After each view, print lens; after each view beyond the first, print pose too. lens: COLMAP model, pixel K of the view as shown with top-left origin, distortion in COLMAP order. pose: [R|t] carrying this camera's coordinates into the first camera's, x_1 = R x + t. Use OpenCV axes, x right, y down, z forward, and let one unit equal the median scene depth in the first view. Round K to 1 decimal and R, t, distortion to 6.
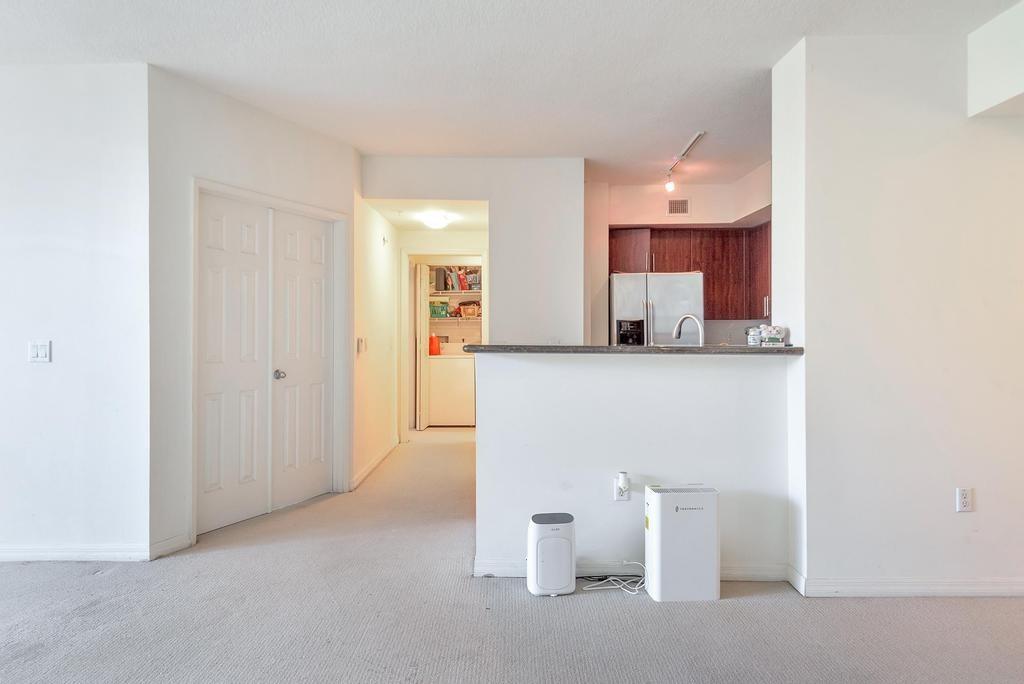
lens RADIAL K [[639.2, 0, 509.7], [0, 639.2, 329.6], [0, 0, 1]] dist [0.034808, -0.023711]
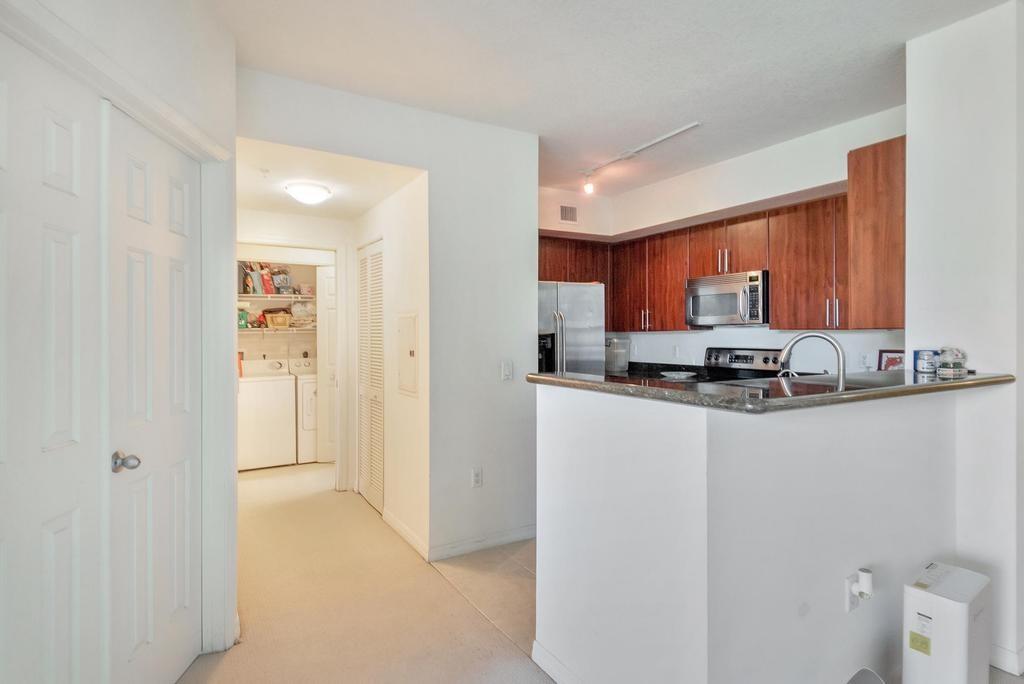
lens RADIAL K [[535.5, 0, 512.0], [0, 535.5, 342.0], [0, 0, 1]] dist [0.003173, -0.000792]
pose [[0.855900, -0.014540, 0.516937, -0.250439], [0.006747, 0.999834, 0.016951, -0.017110], [-0.517098, -0.011021, 0.855855, 0.412335]]
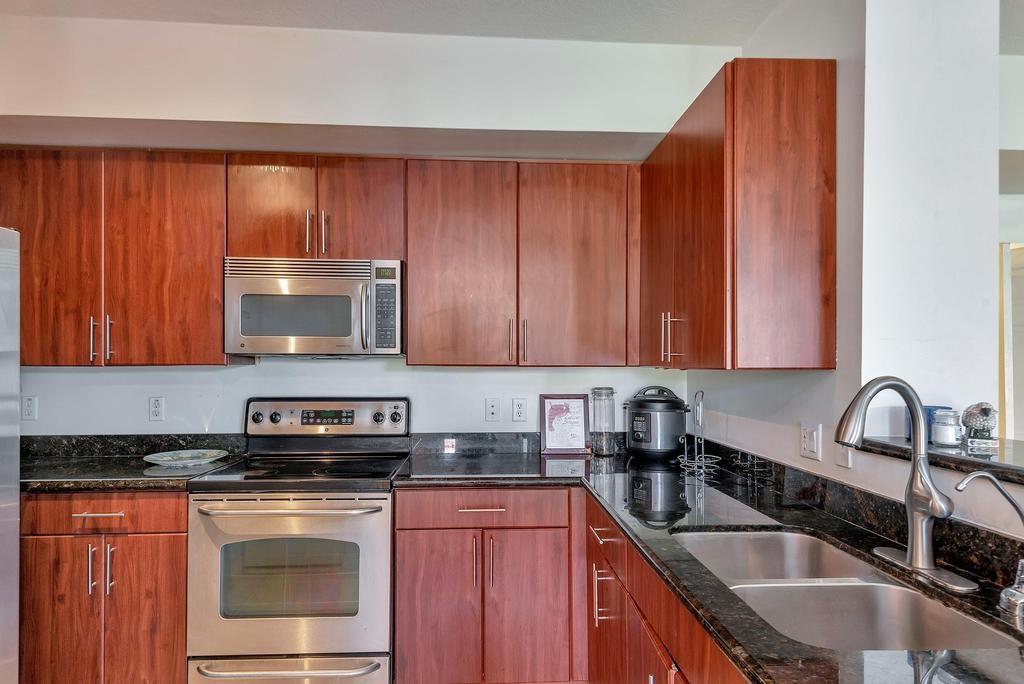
lens RADIAL K [[588.0, 0, 511.1], [0, 588.0, 365.3], [0, 0, 1]] dist [0.005715, 0.000107]
pose [[-0.070239, -0.002168, 0.997528, -0.030316], [-0.002165, 0.999996, 0.002021, -0.020245], [-0.997528, -0.002017, -0.070244, 0.818130]]
